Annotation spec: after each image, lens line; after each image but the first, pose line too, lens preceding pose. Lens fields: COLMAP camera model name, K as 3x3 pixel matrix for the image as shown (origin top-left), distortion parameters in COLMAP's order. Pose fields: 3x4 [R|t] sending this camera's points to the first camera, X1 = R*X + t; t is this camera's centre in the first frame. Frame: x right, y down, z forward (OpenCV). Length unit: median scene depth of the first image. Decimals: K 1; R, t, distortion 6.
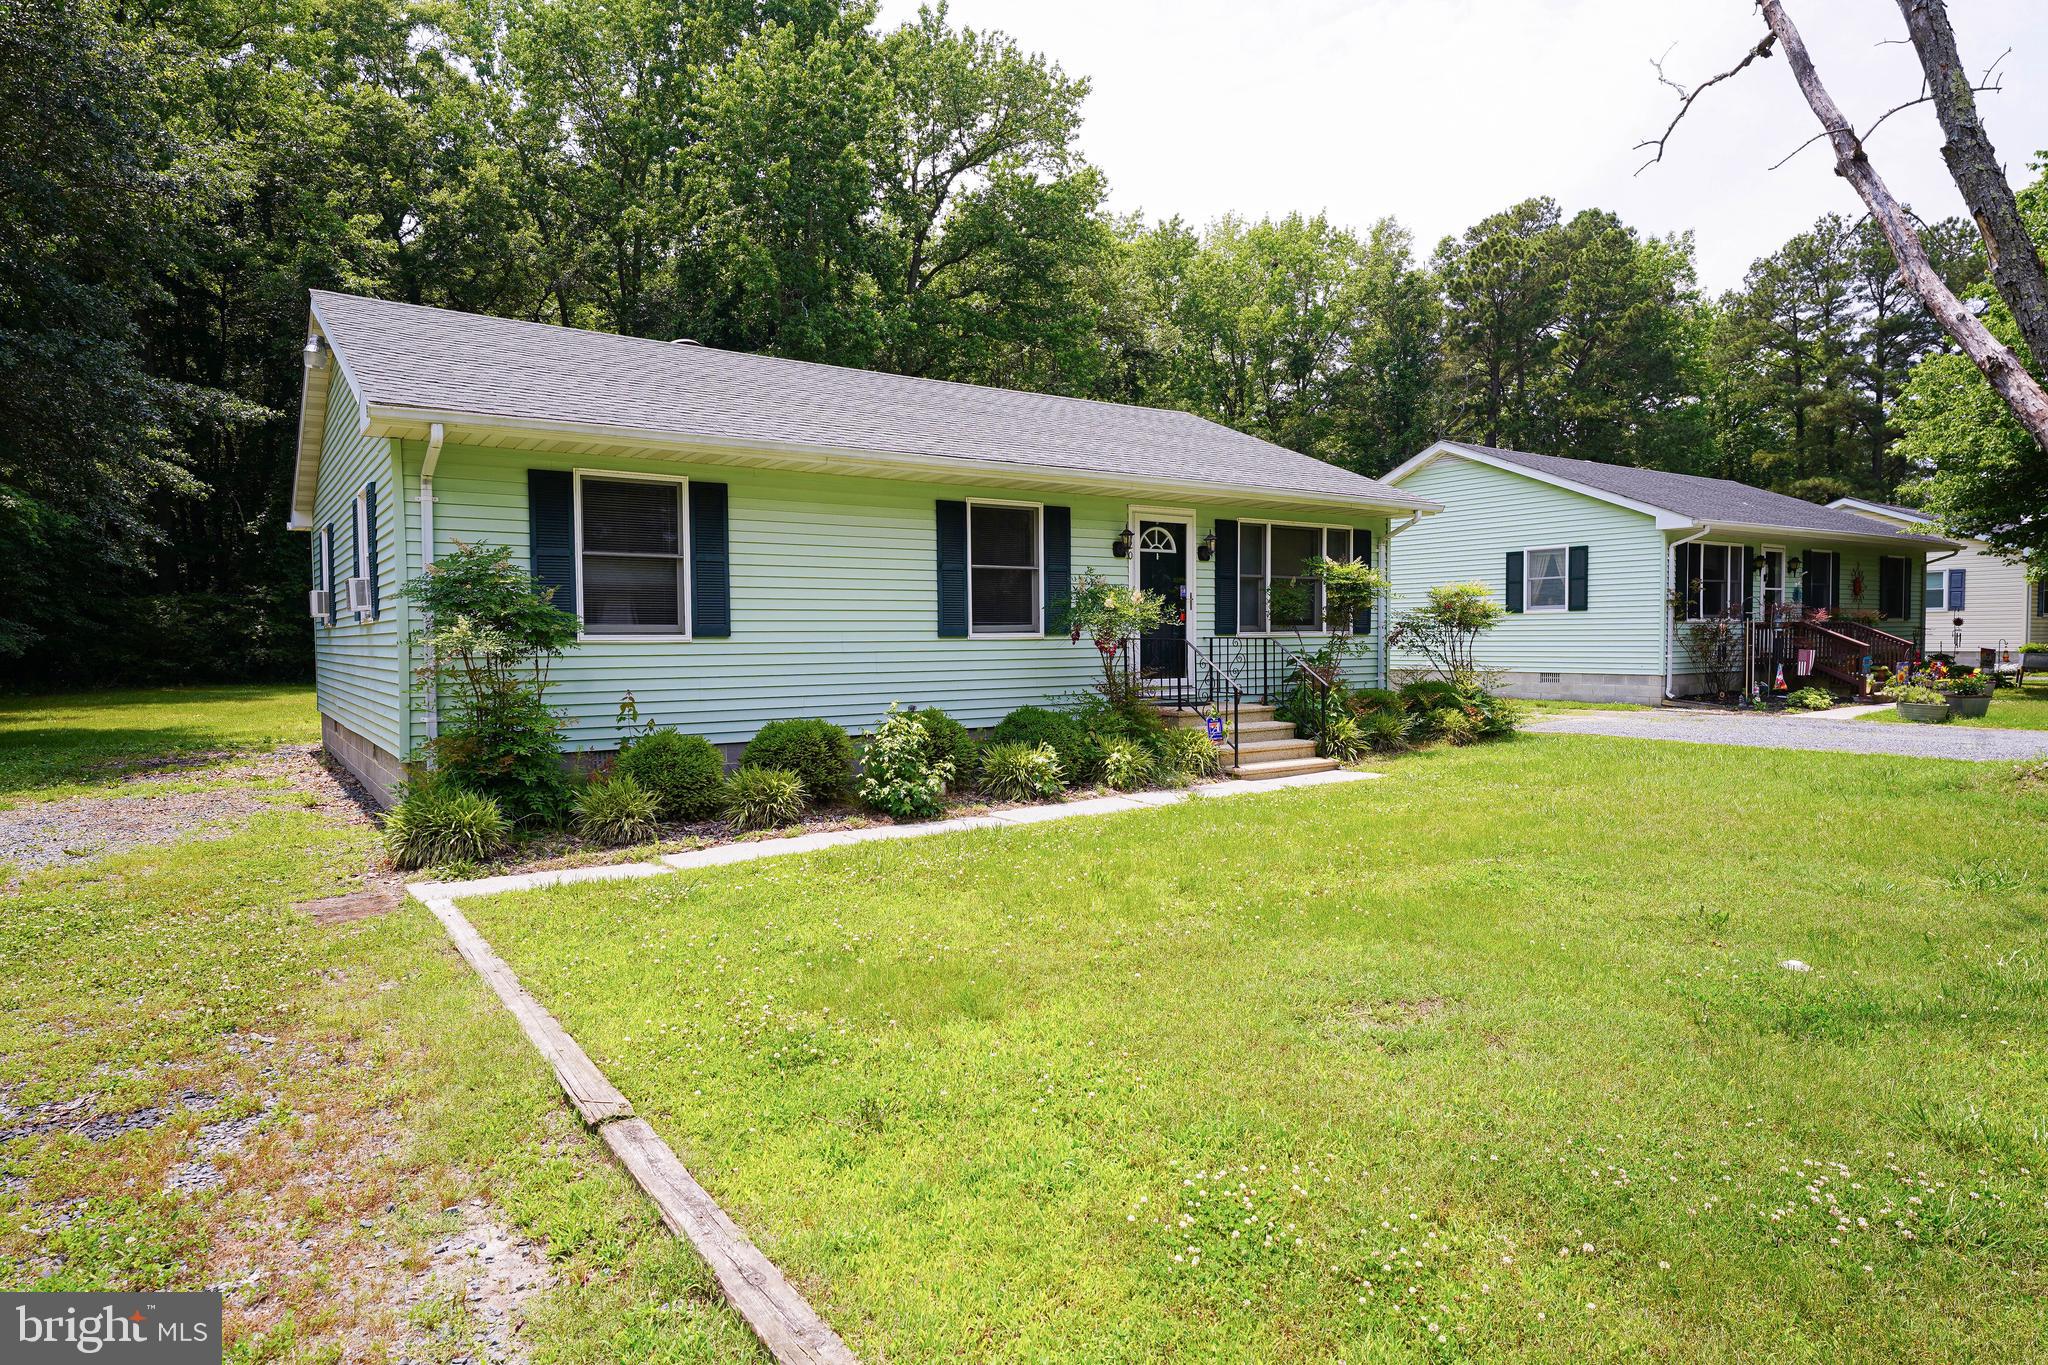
lens RADIAL K [[1213.9, 0, 1026.0], [0, 1213.9, 683.1], [0, 0, 1]] dist [0.007894, 0.003448]
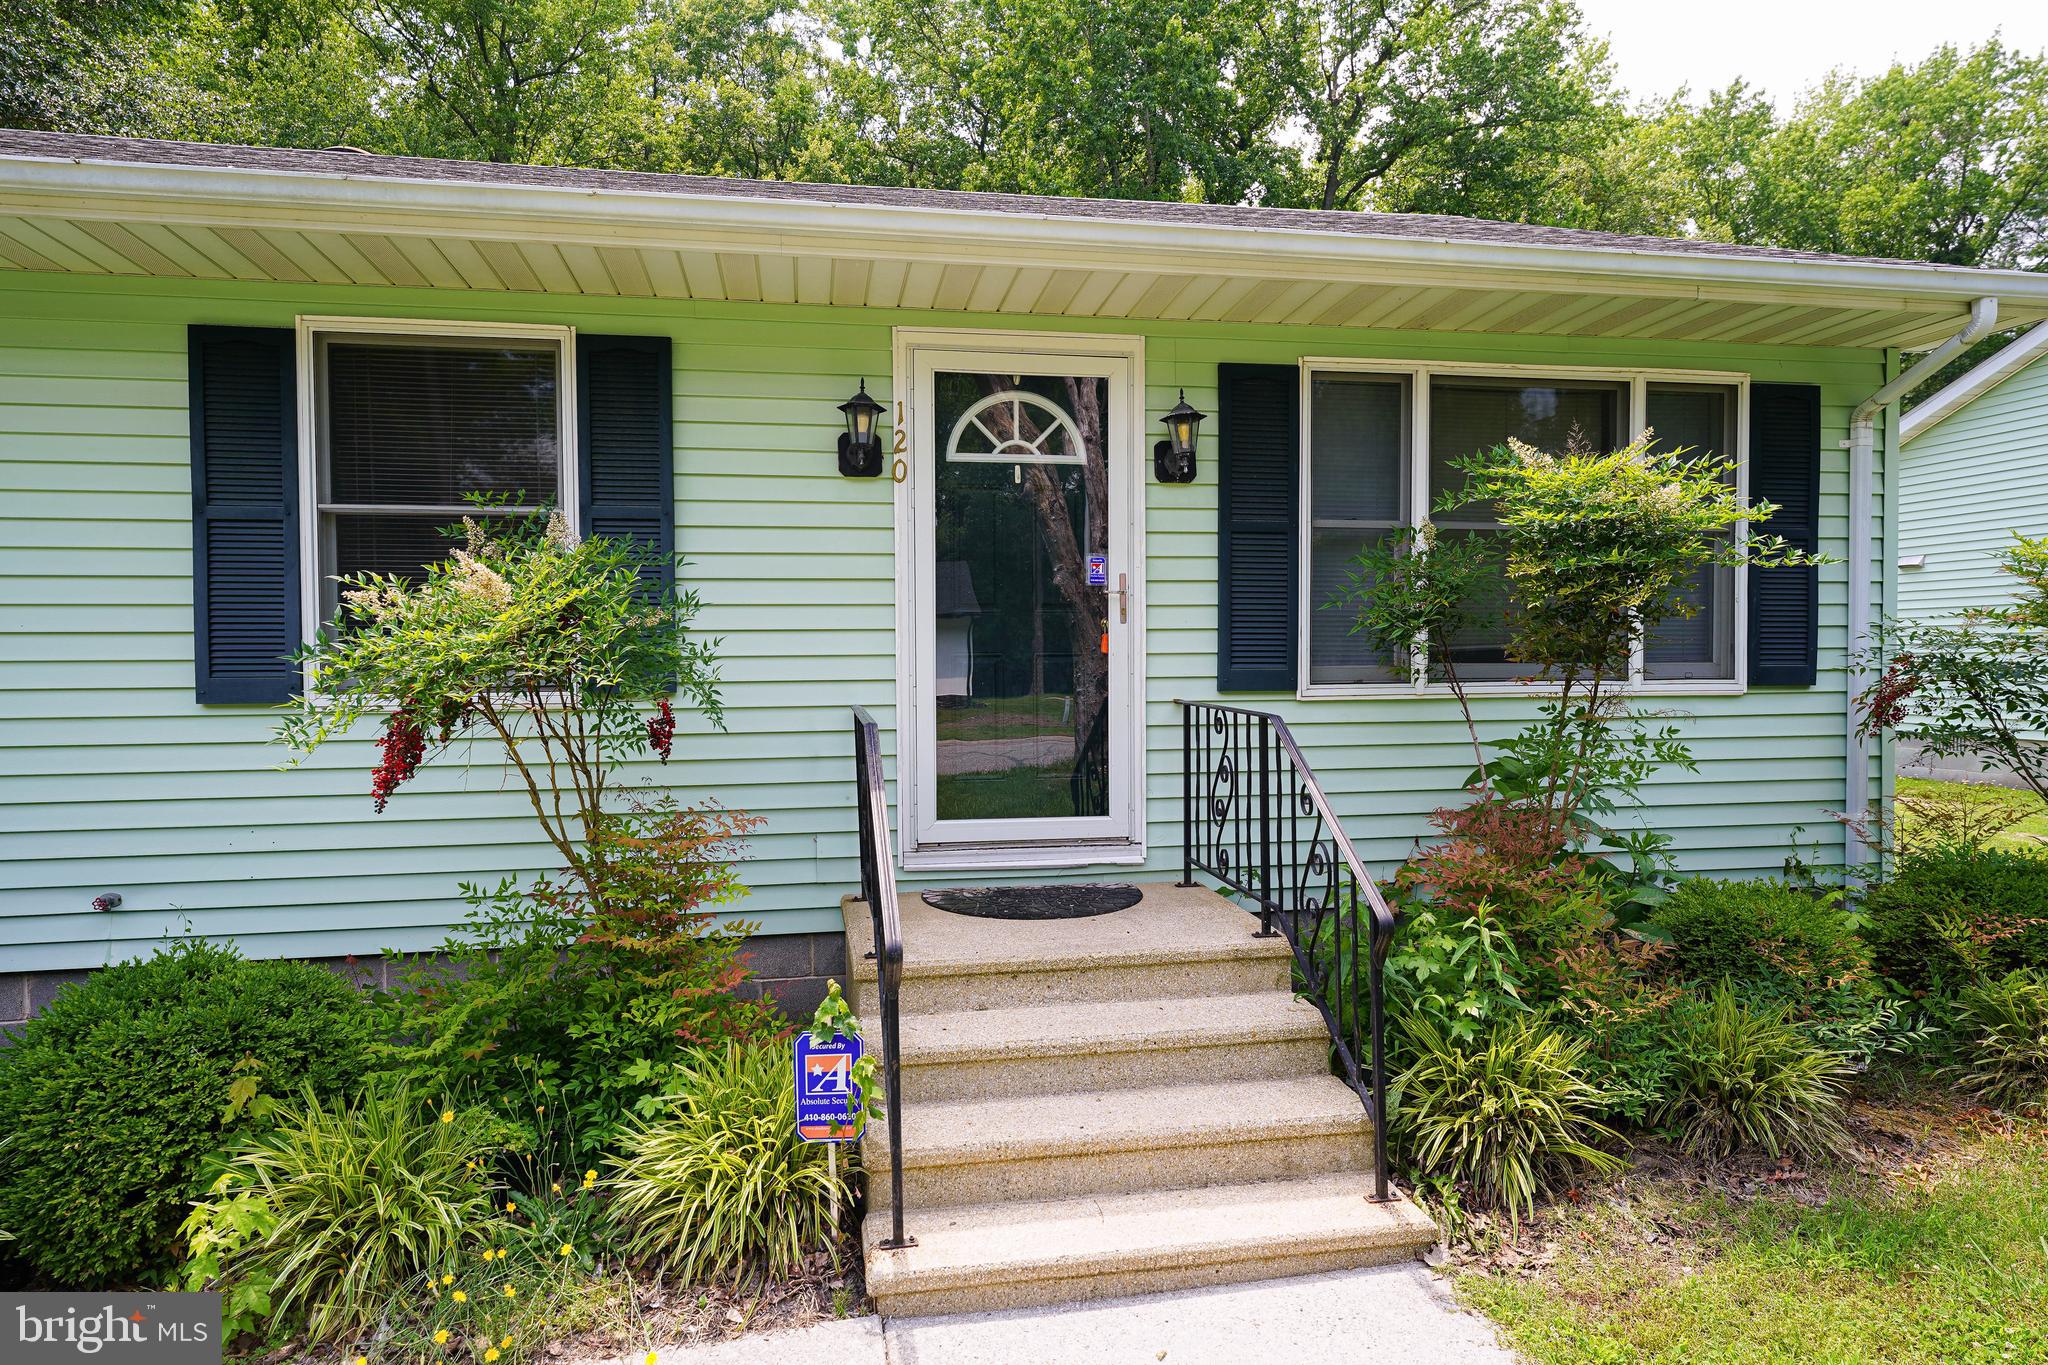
lens RADIAL K [[1213.9, 0, 1022.2], [0, 1213.9, 677.0], [0, 0, 1]] dist [0.007894, 0.003448]
pose [[0.898643, 0.010618, -0.438552, 0.232802], [-0.017896, 0.999762, -0.012464, -0.034962], [0.438316, 0.019049, 0.898619, 0.592376]]
